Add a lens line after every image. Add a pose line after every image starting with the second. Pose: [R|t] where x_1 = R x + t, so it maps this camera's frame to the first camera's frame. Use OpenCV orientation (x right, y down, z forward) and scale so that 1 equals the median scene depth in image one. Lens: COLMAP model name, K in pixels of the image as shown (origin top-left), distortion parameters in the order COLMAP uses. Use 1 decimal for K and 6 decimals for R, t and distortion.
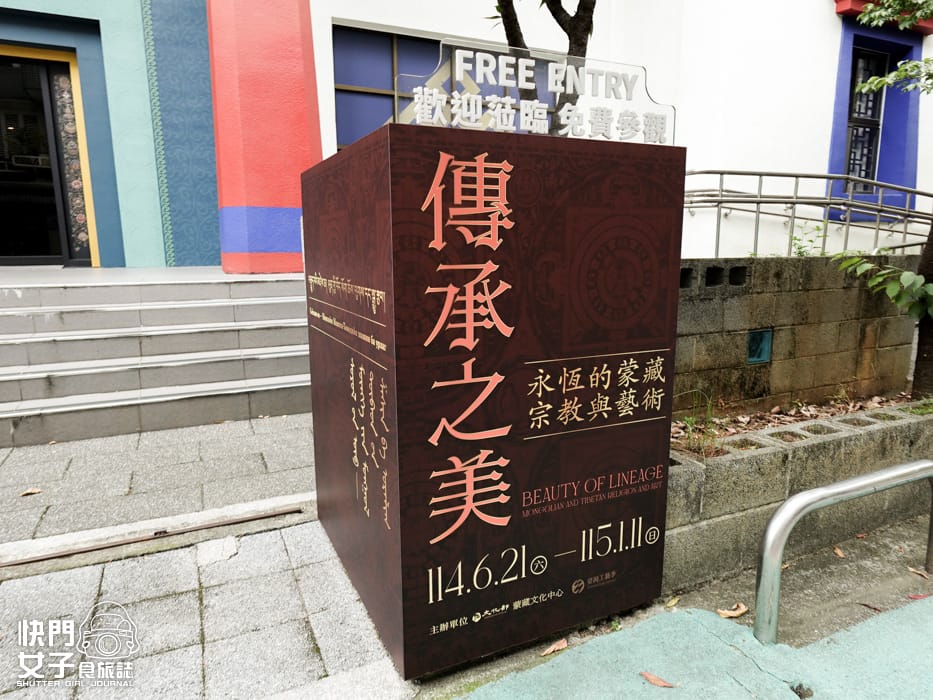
lens RADIAL K [[592.1, 0, 466.0], [0, 592.1, 355.6], [0, 0, 1]] dist [-0.004752, 0.000293]
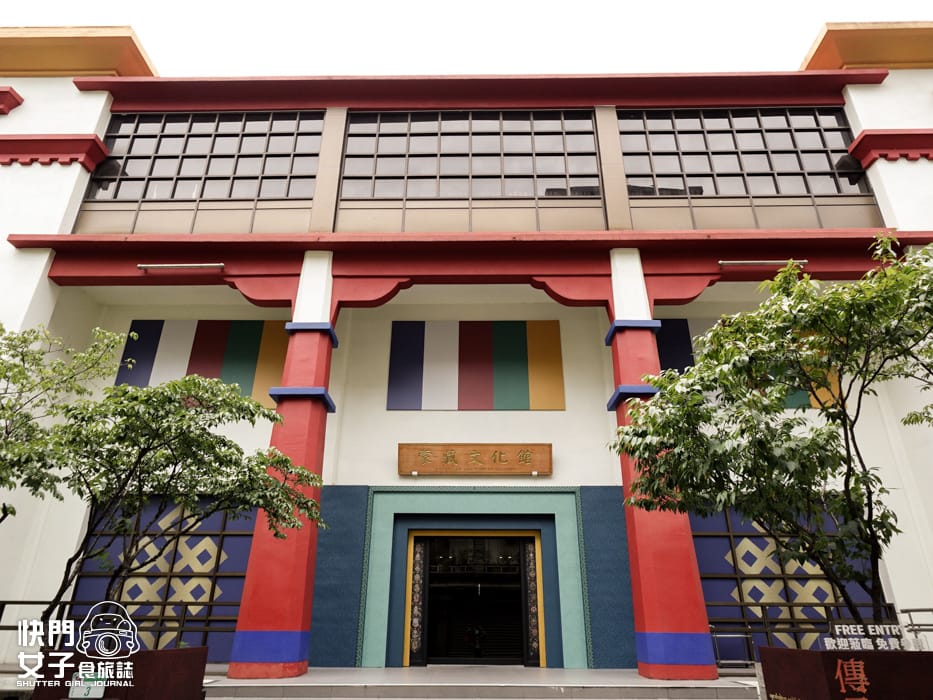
lens RADIAL K [[592.1, 0, 466.0], [0, 592.1, 355.6], [0, 0, 1]] dist [-0.004752, 0.000293]
pose [[0.898997, -0.175268, -0.401355, -0.062840], [-0.087617, 0.825927, -0.556927, 0.058926], [0.429102, 0.535841, 0.727149, -0.693616]]
